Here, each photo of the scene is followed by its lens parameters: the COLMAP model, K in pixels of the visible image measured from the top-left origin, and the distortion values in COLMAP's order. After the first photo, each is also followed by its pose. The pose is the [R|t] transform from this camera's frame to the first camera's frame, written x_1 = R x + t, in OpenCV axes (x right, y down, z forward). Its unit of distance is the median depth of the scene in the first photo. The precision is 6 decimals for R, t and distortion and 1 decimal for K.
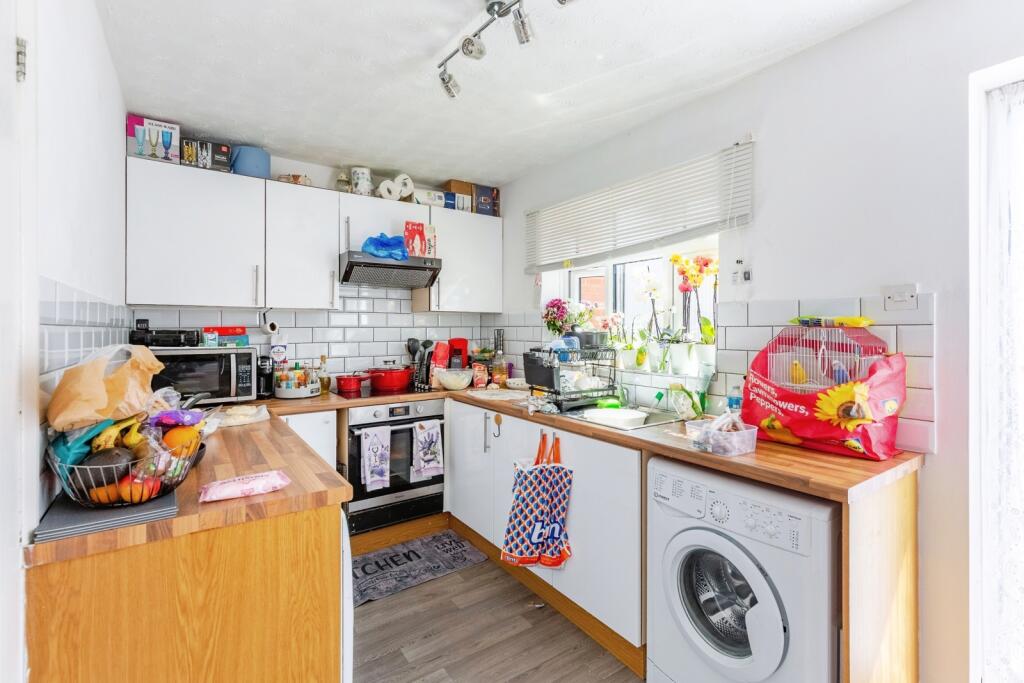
lens RADIAL K [[478.0, 0, 510.0], [0, 478.0, 318.2], [0, 0, 1]] dist [-0.000242, -0.000807]
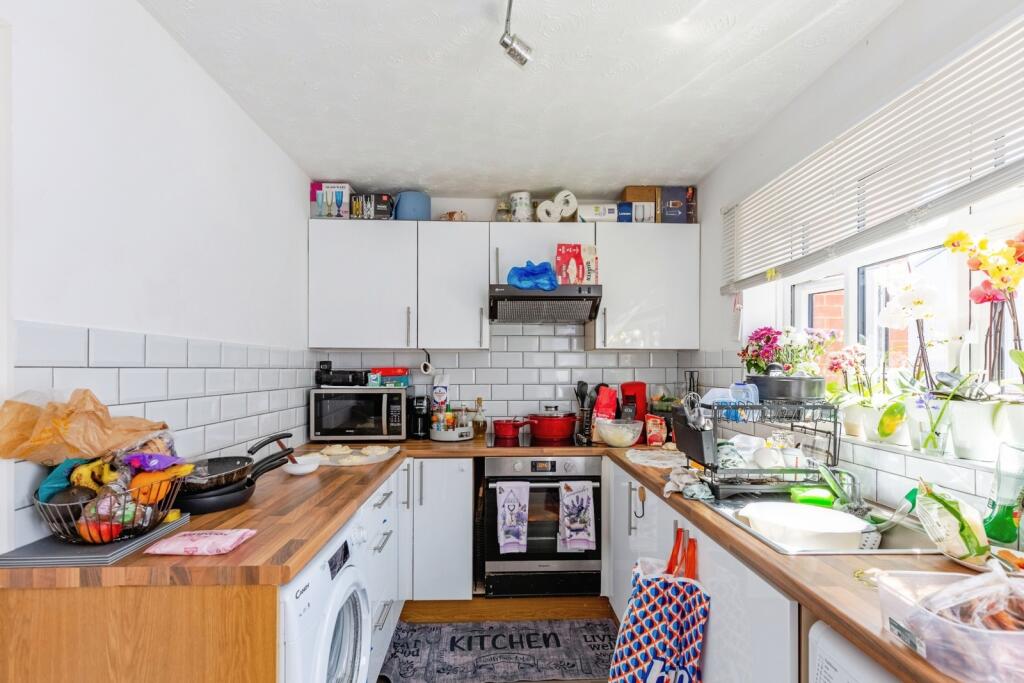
lens RADIAL K [[486.0, 0, 510.3], [0, 486.0, 360.8], [0, 0, 1]] dist [0.001613, 0.000017]
pose [[0.832143, -0.005901, -0.554530, 0.211611], [0.009830, 0.999943, 0.004112, 0.001185], [0.554474, -0.008873, 0.832154, 0.252143]]
